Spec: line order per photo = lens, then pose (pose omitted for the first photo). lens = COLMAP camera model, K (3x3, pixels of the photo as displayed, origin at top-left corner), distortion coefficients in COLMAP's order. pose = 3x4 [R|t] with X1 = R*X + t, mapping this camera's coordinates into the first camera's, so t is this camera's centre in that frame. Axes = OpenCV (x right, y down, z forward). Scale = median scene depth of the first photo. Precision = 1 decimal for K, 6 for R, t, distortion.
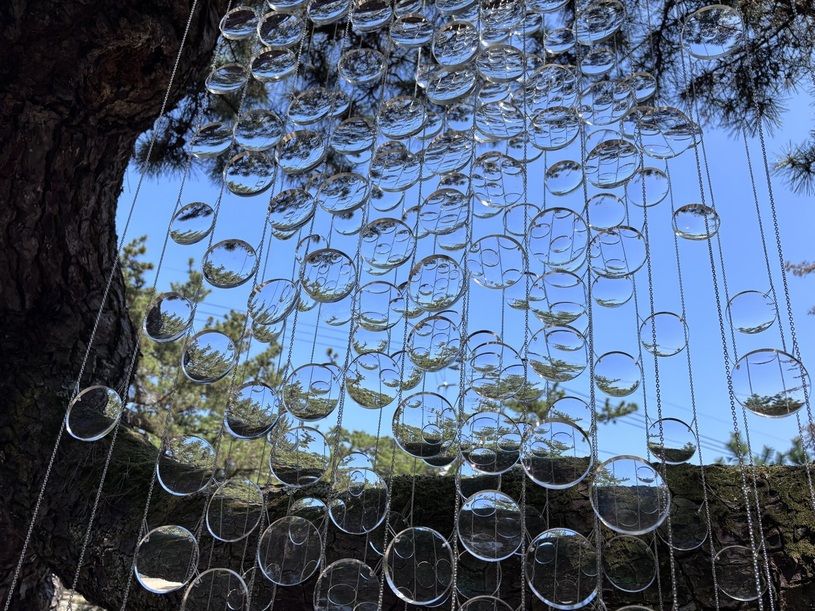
lens RADIAL K [[612.0, 0, 407.5], [0, 612.0, 305.5], [0, 0, 1]] dist [0.000062, -0.000791]
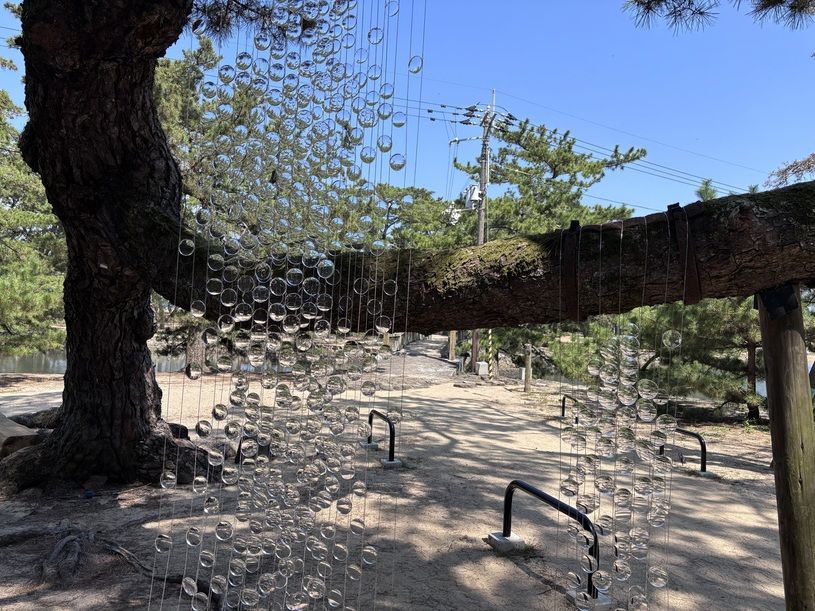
lens RADIAL K [[612.0, 0, 407.5], [0, 612.0, 305.5], [0, 0, 1]] dist [0.000062, -0.000791]
pose [[0.998192, -0.020897, -0.056361, 0.319642], [0.041637, 0.916638, 0.397545, -0.295866], [0.043355, -0.399172, 0.915850, -0.780992]]
